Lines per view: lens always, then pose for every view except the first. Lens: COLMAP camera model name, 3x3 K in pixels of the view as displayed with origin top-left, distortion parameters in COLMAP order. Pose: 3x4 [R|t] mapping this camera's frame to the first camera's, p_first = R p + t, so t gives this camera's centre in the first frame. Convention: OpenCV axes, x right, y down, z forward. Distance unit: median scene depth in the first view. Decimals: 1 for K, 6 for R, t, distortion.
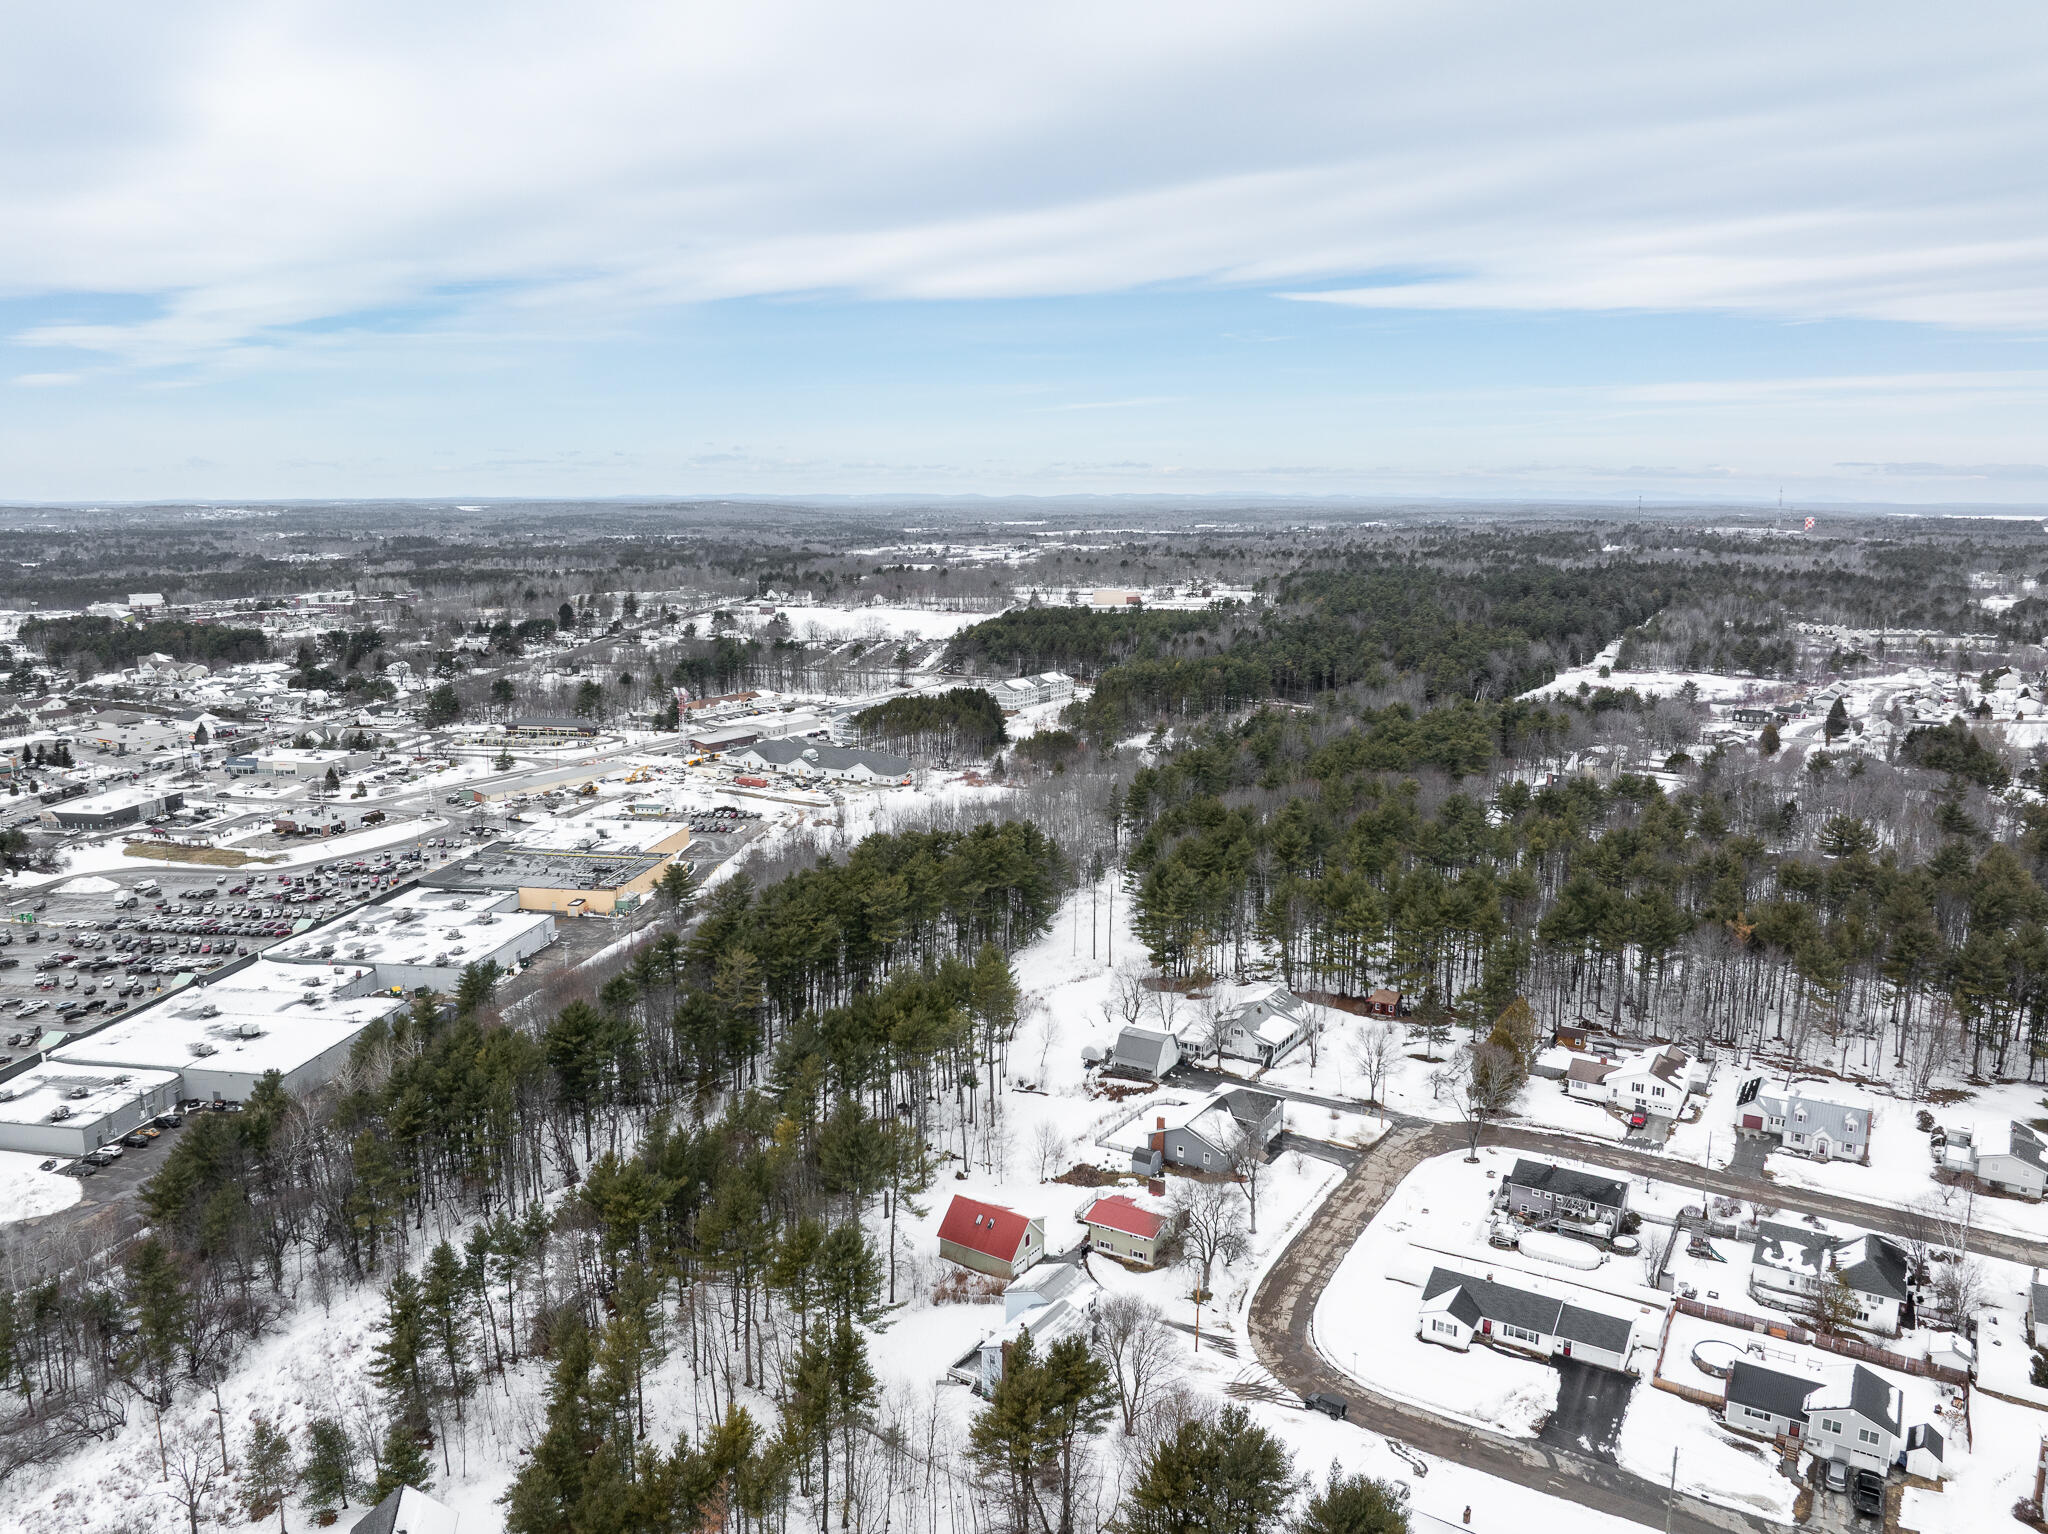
lens RADIAL K [[1459.0, 0, 1024.0], [0, 1459.0, 767.0], [0, 0, 1]] dist [-0.003370, -0.074625]
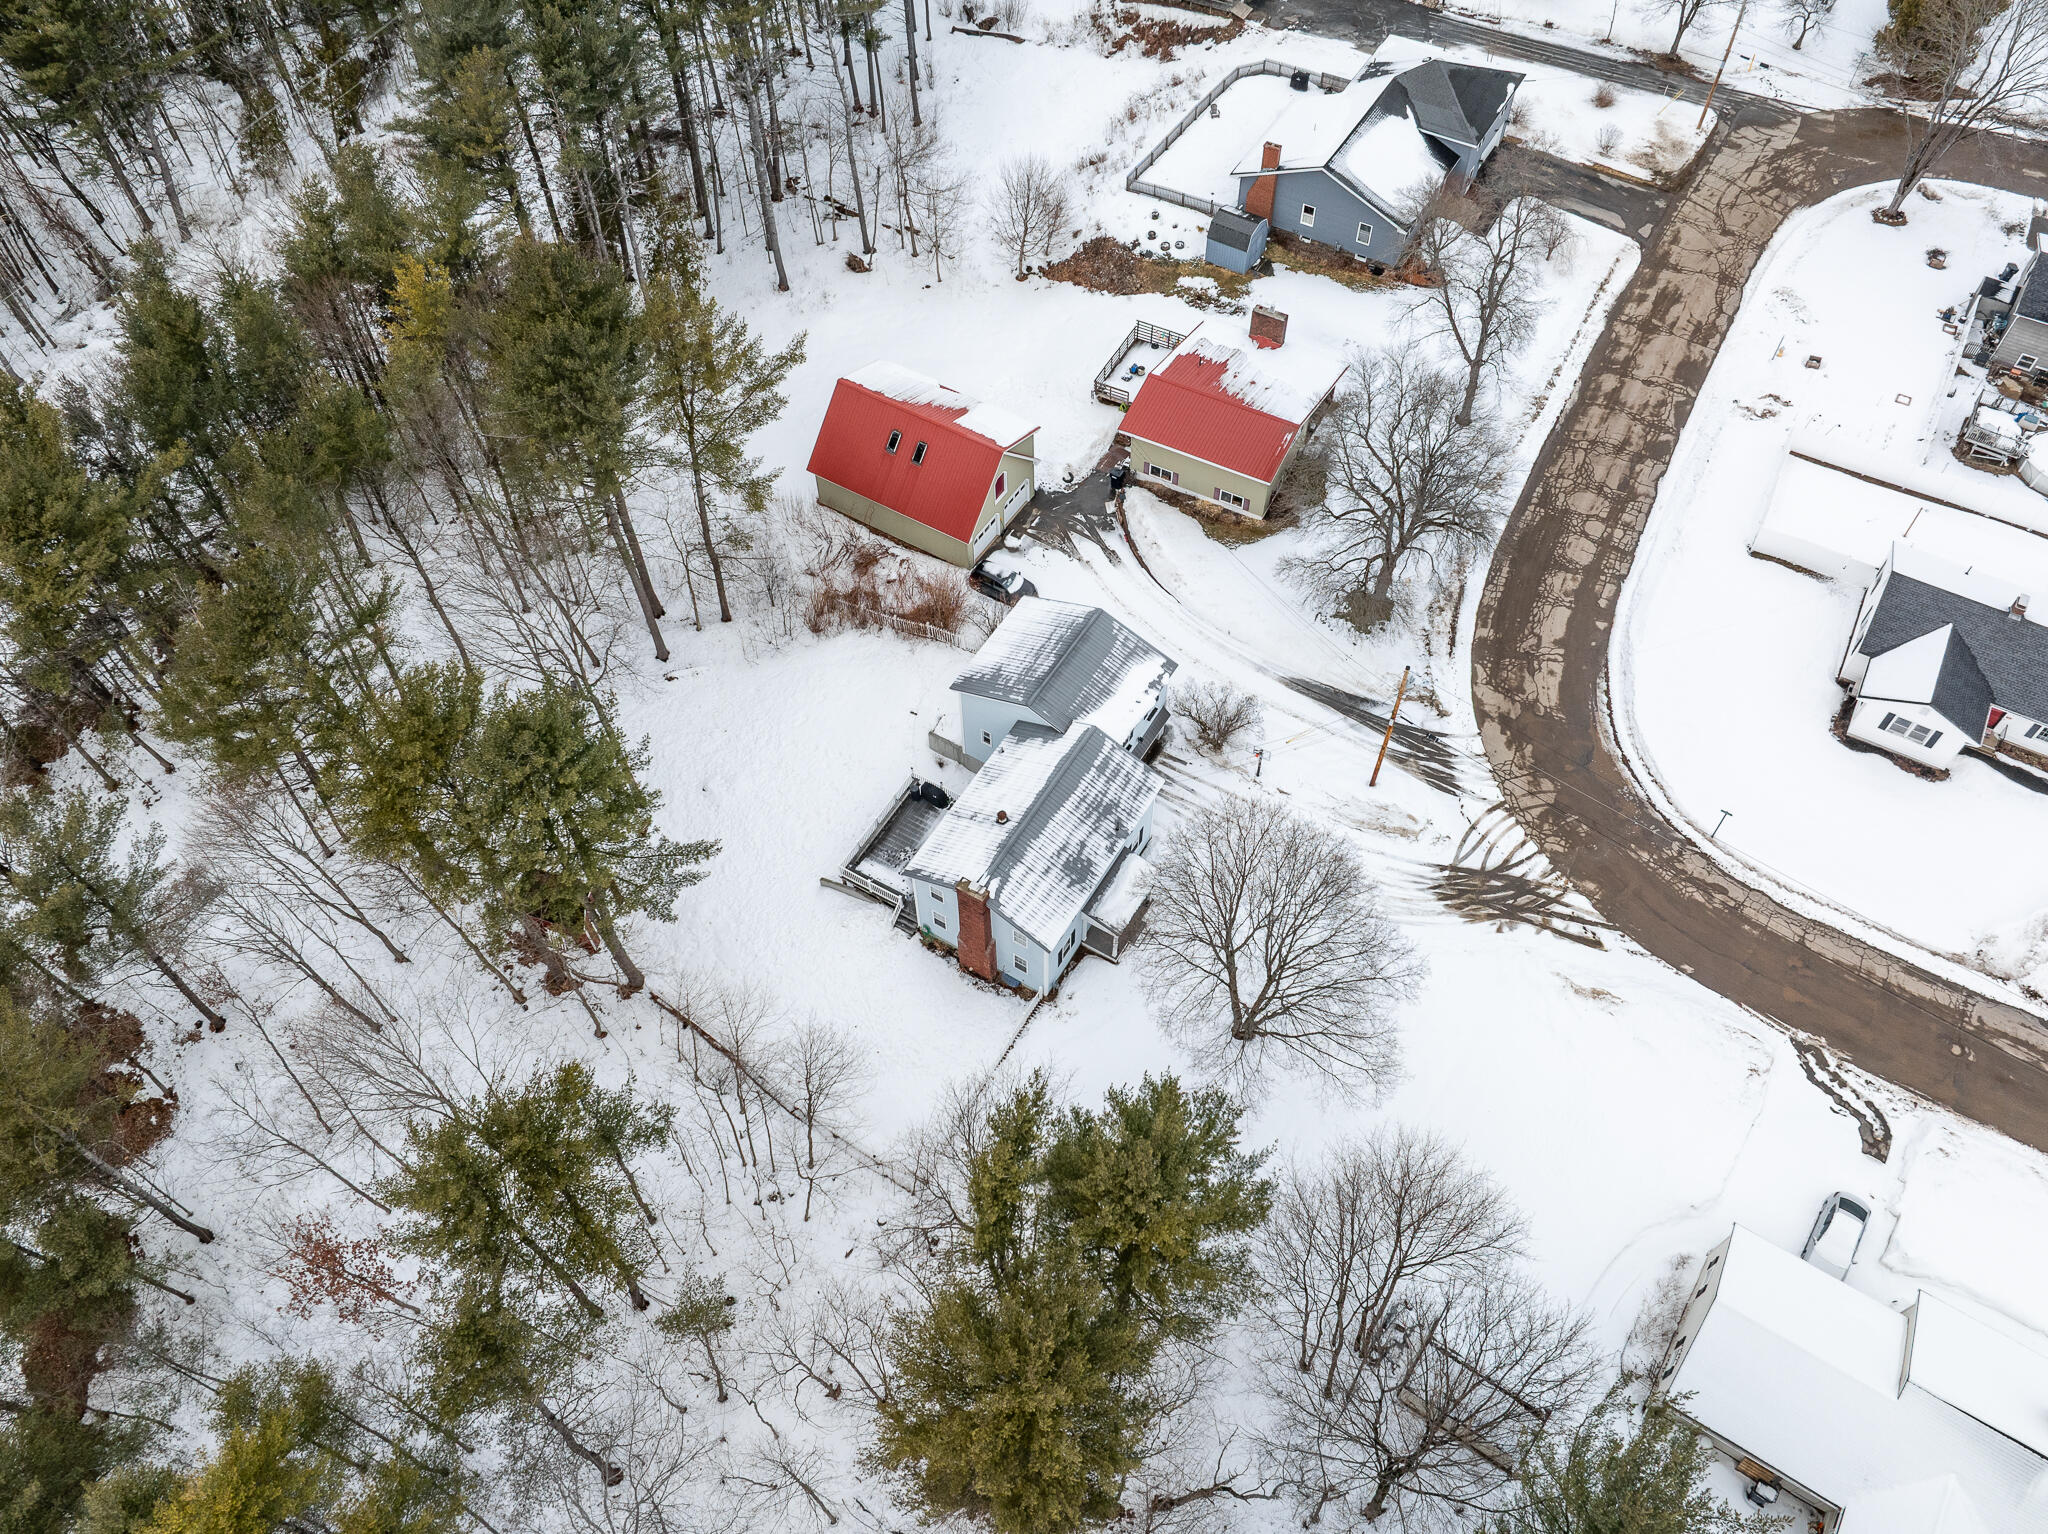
lens RADIAL K [[1510.2, 0, 1018.5], [0, 1510.2, 776.0], [0, 0, 1]] dist [-0.039404, -0.002842]
pose [[0.999197, -0.038923, 0.009545, 0.000150], [0.020846, 0.708199, 0.705705, 0.045880], [-0.034228, -0.704939, 0.708441, 0.545357]]
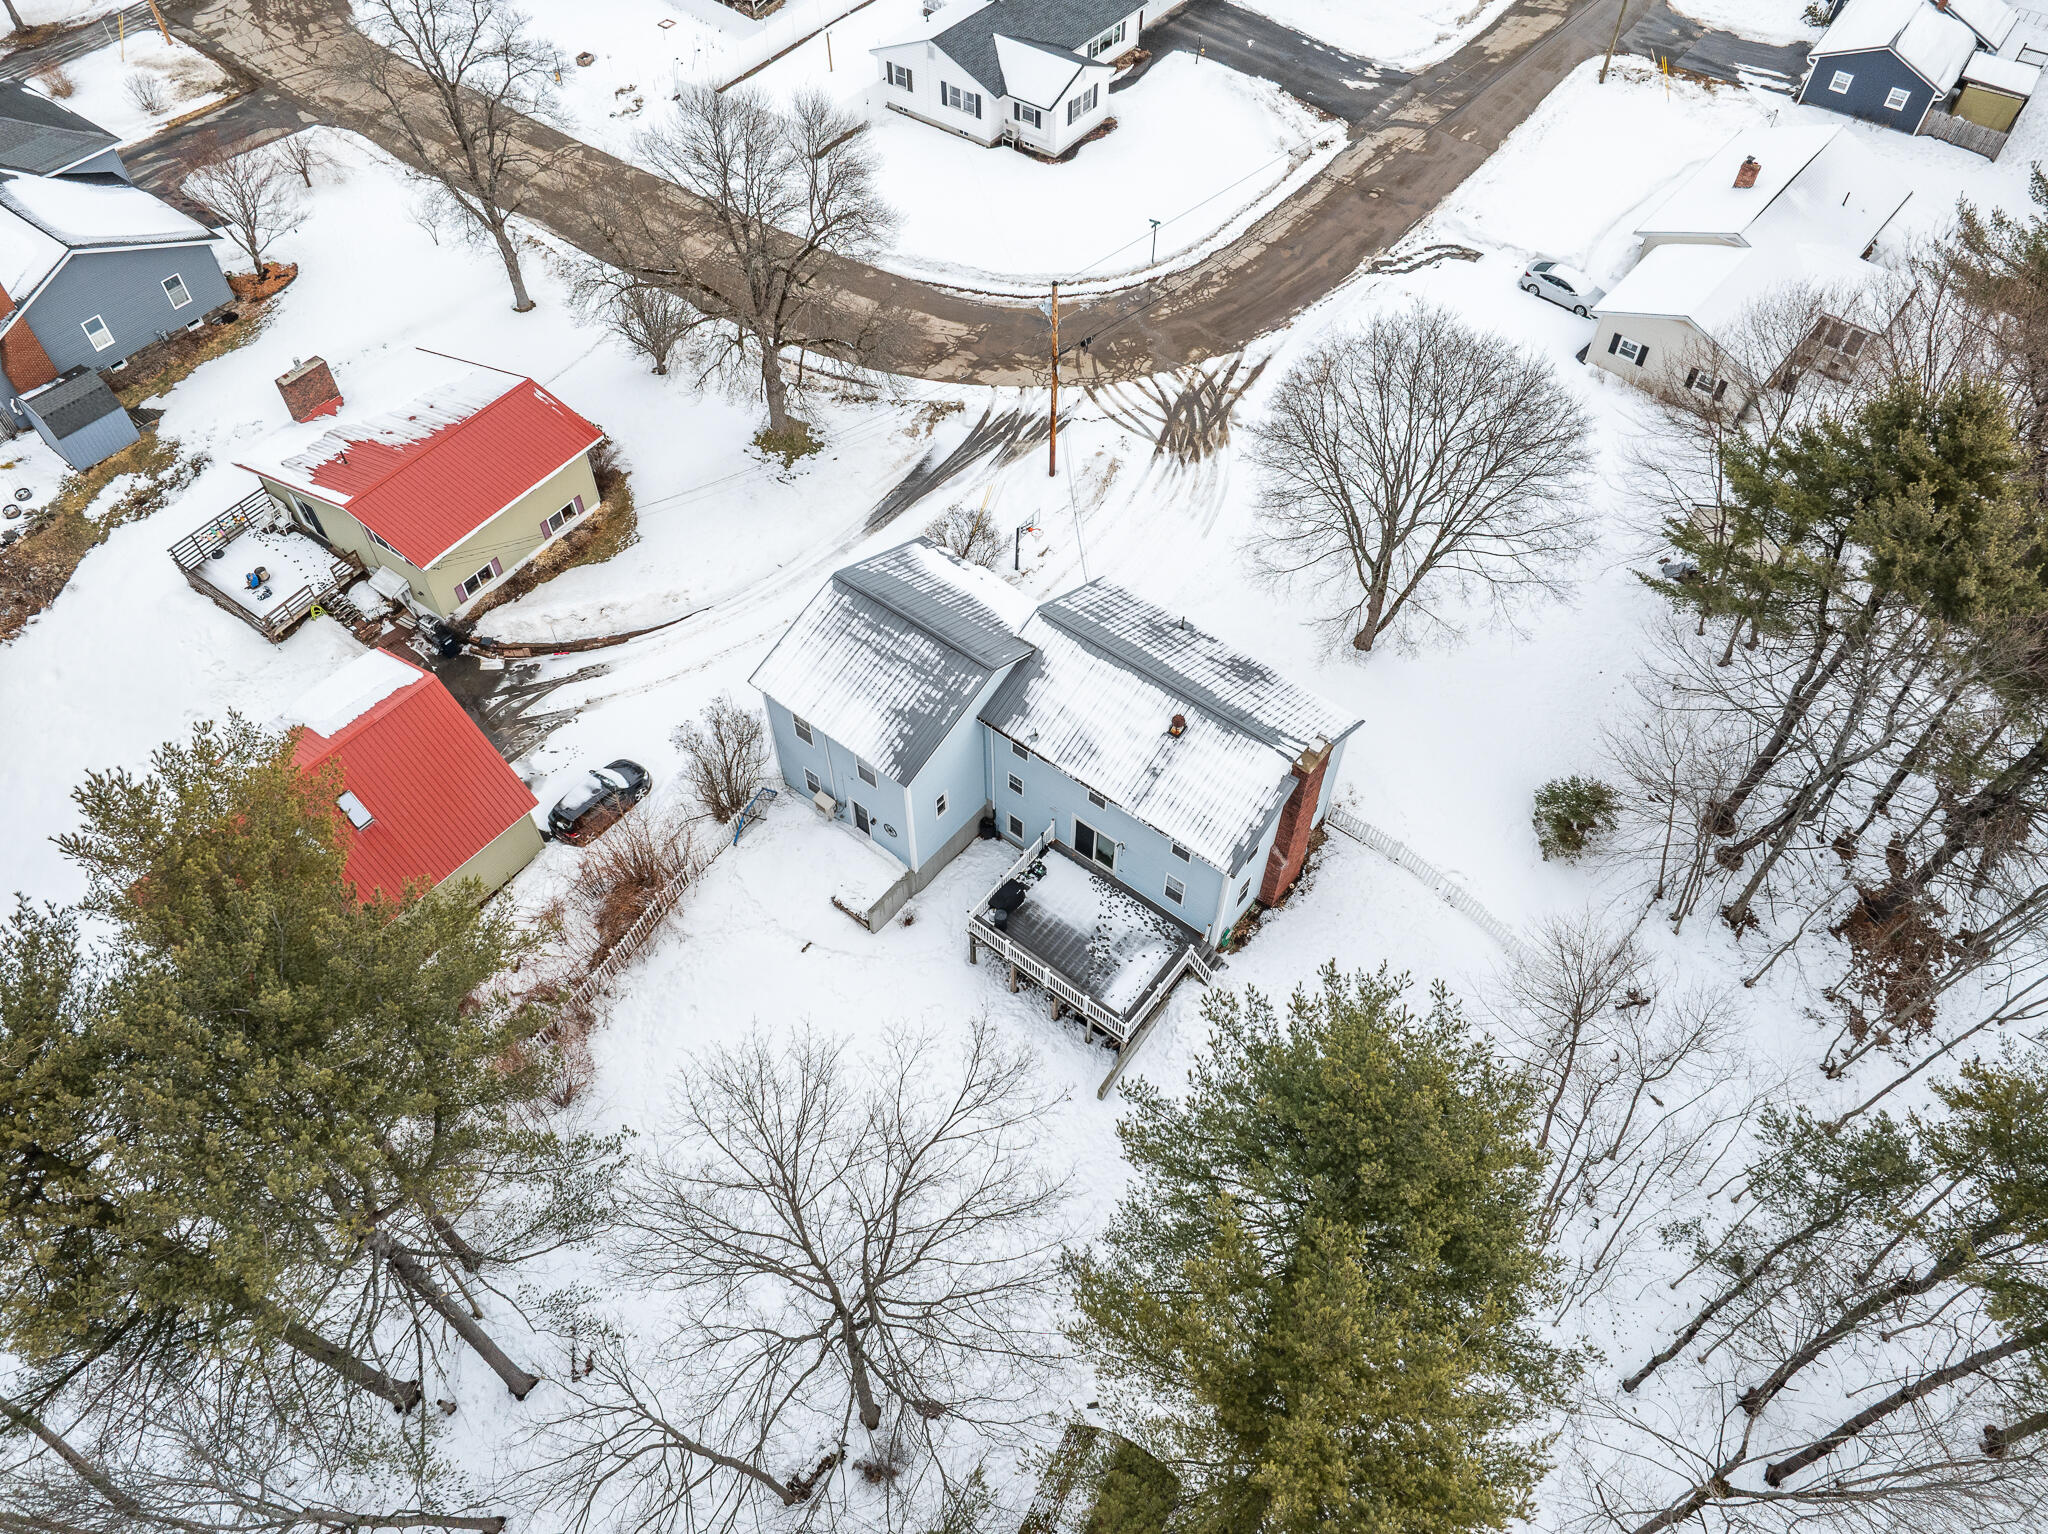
lens RADIAL K [[1436.9, 0, 1018.3], [0, 1436.9, 768.9], [0, 0, 1]] dist [-0.052283, 0.026360]
pose [[0.086621, -0.790068, 0.606869, -0.151490], [0.180581, 0.611519, 0.770347, 0.121762], [-0.979738, 0.042861, 0.195642, 0.770125]]
